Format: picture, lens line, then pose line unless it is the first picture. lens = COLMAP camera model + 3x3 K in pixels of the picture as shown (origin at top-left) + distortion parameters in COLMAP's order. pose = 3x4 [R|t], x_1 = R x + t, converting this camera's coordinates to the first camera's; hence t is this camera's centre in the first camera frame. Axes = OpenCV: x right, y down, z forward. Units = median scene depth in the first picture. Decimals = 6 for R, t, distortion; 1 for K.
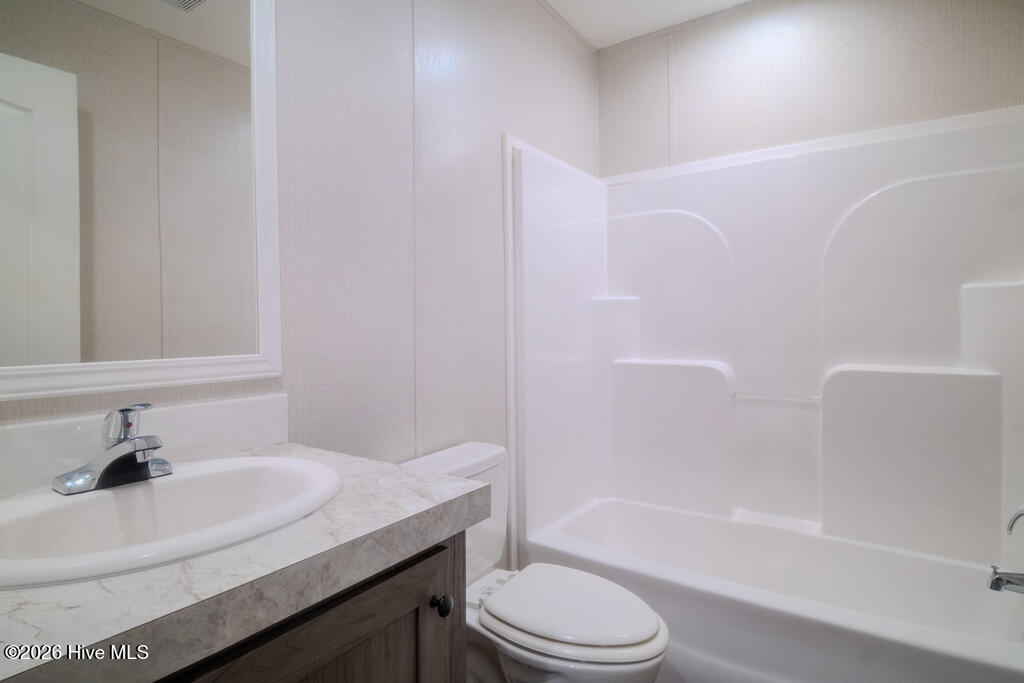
lens RADIAL K [[545.6, 0, 509.5], [0, 545.6, 340.2], [0, 0, 1]] dist [0.016774, -0.011936]
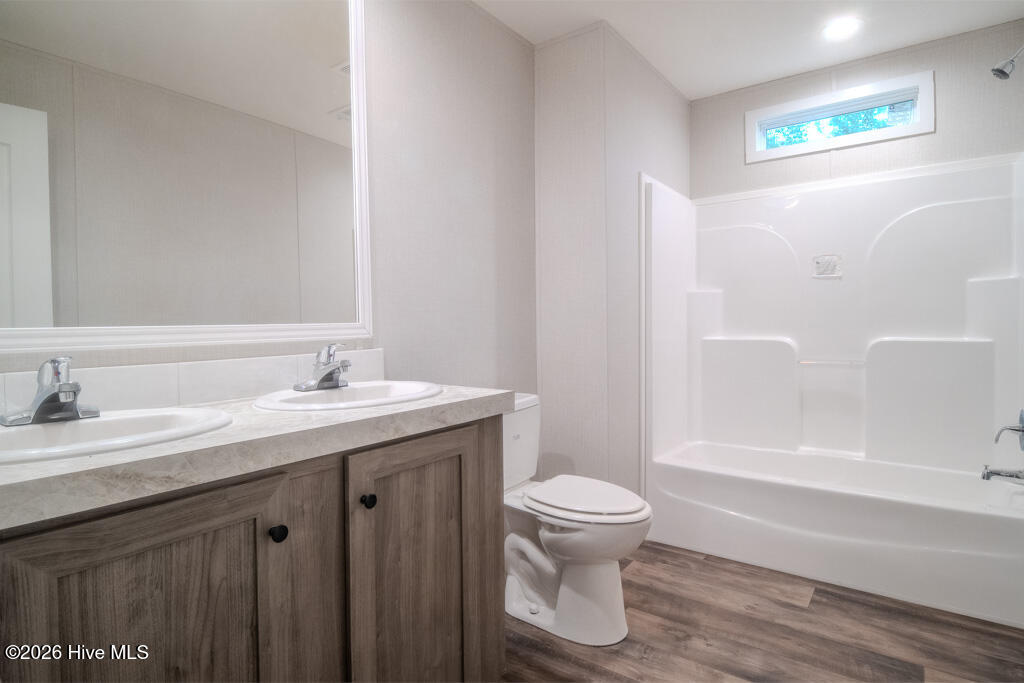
lens RADIAL K [[545.6, 0, 514.2], [0, 545.6, 336.2], [0, 0, 1]] dist [0.016774, -0.011936]
pose [[0.999998, 0.001920, -0.000106, -0.321734], [-0.001919, 0.999989, 0.004227, 0.035500], [0.000114, -0.004227, 0.999991, -0.391559]]
